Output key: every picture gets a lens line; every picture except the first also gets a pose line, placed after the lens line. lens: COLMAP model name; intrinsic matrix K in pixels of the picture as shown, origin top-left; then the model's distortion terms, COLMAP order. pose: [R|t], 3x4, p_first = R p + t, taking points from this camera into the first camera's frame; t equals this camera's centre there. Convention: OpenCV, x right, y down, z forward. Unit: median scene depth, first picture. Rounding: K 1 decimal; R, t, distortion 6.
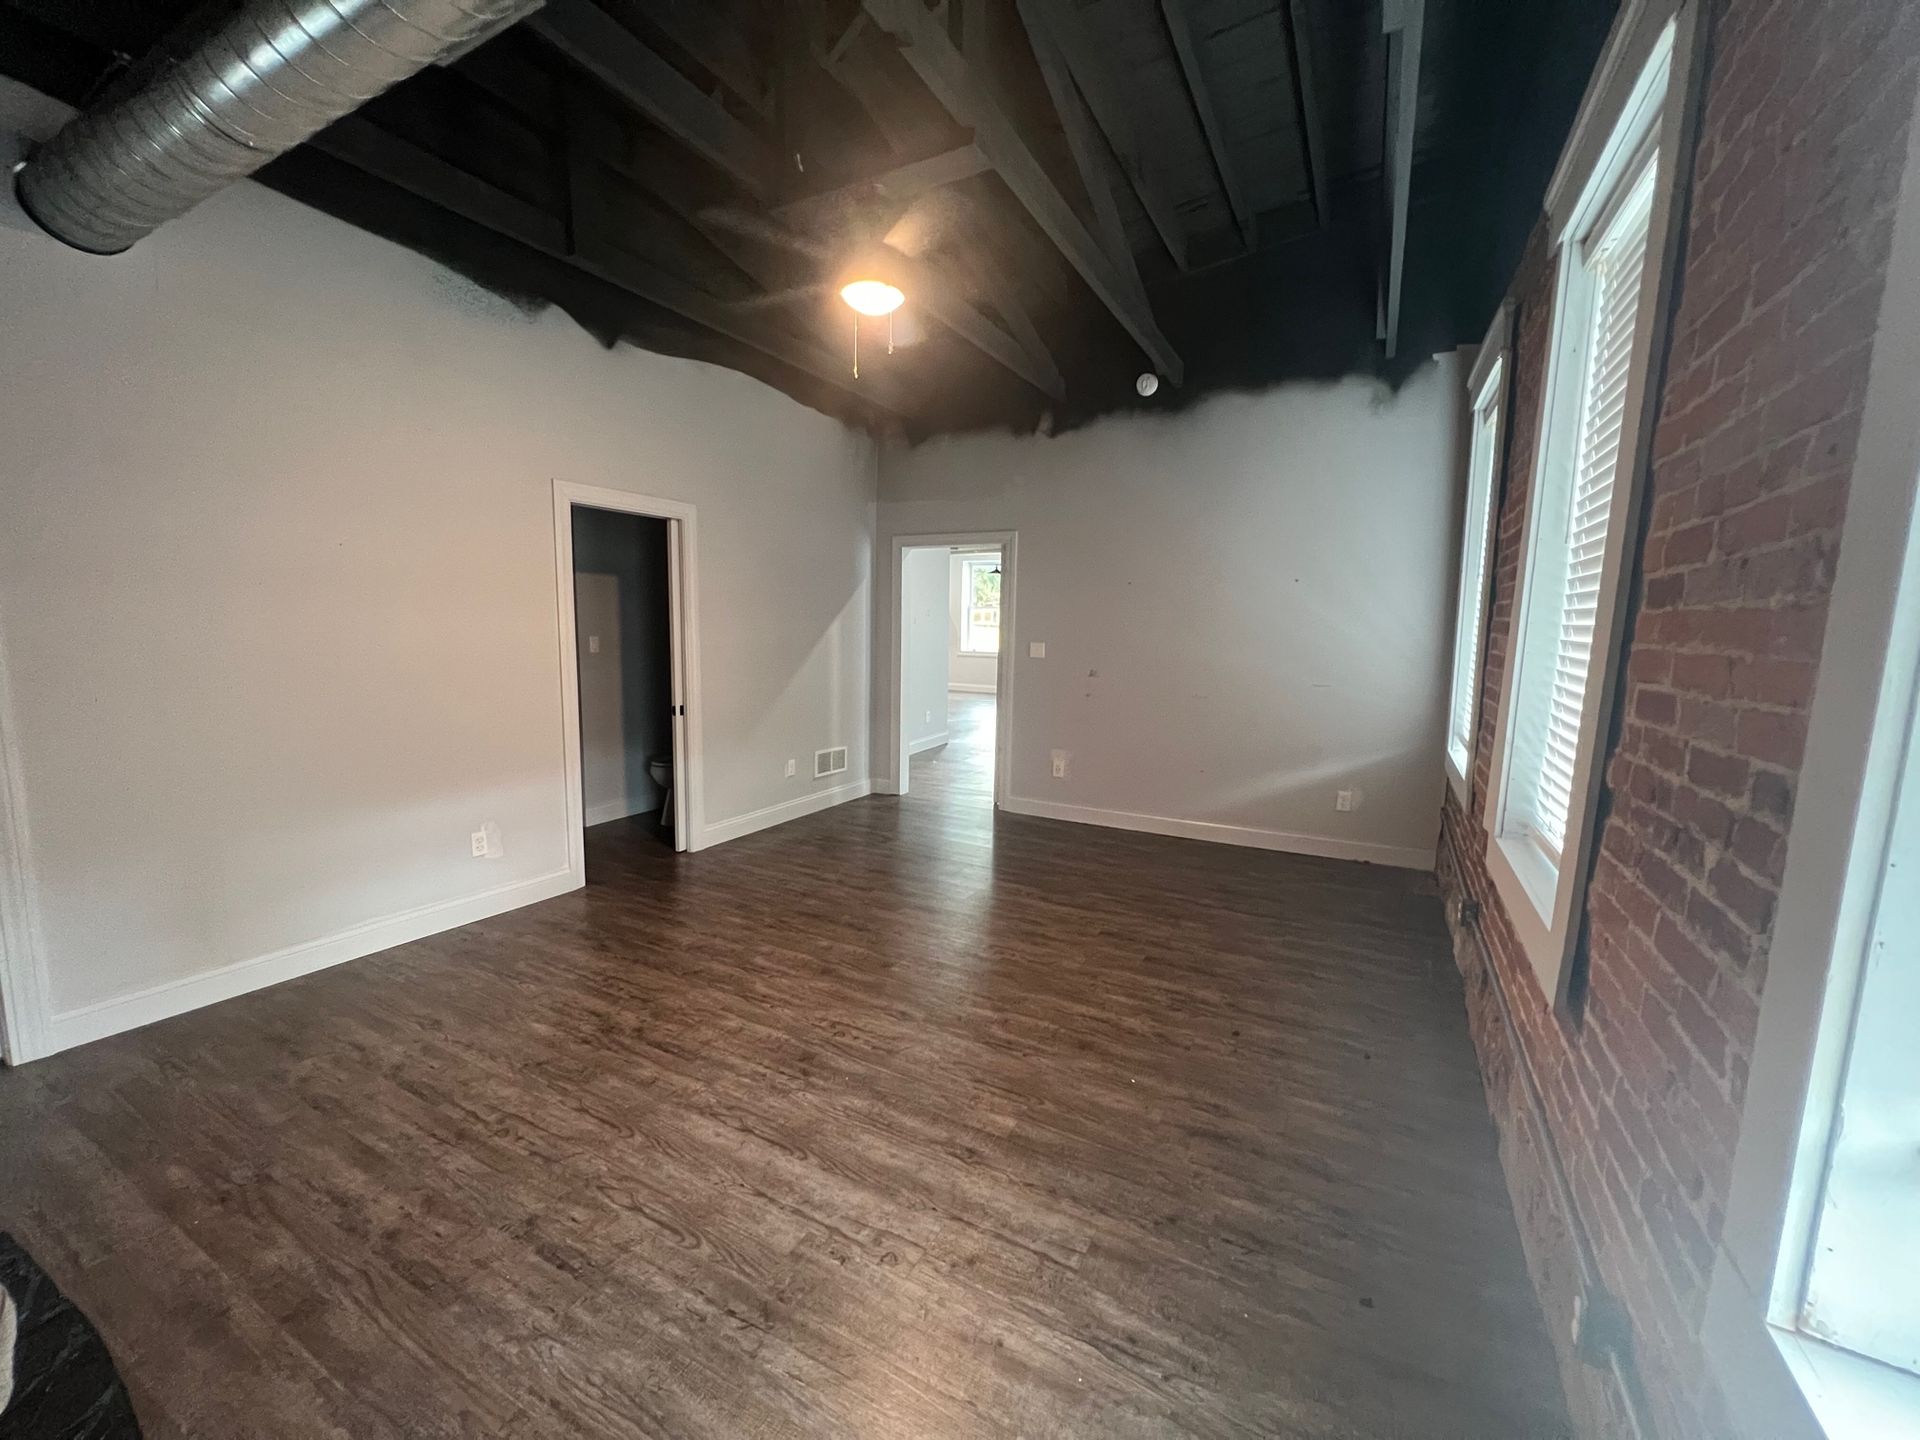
lens RADIAL K [[774.3, 0, 958.2], [0, 774.3, 725.9], [0, 0, 1]] dist [-0.003647, 0.001227]
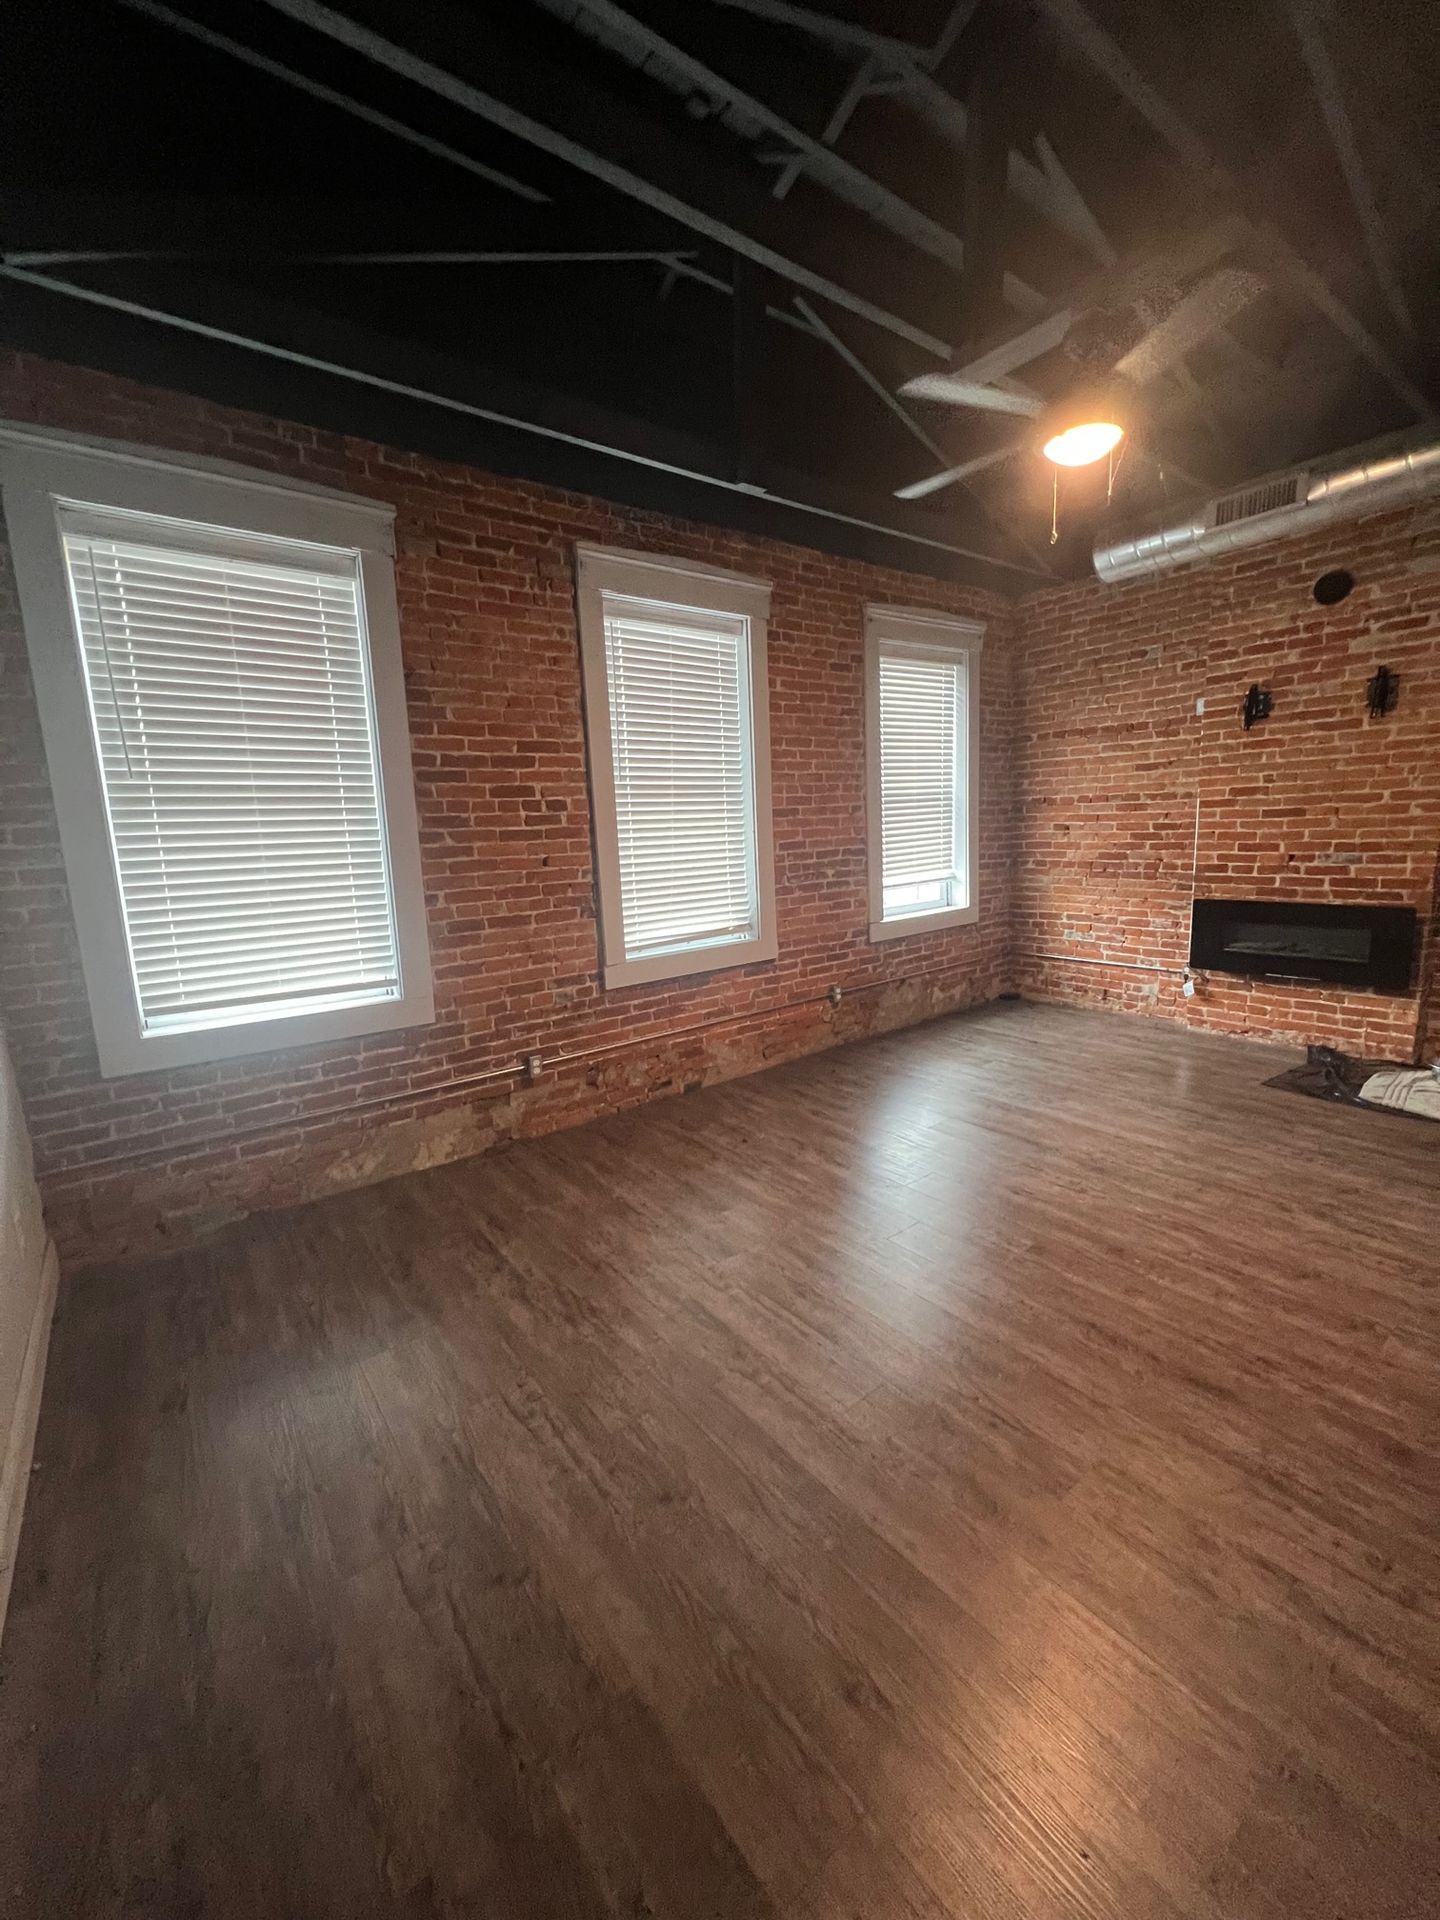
lens RADIAL K [[774.3, 0, 719.2], [0, 774.3, 956.1], [0, 0, 1]] dist [-0.003647, 0.001227]
pose [[-0.910285, -0.046589, 0.411353, -0.123739], [0.081198, 0.954254, 0.287760, -0.282587], [-0.405941, 0.295345, -0.864860, 2.018465]]
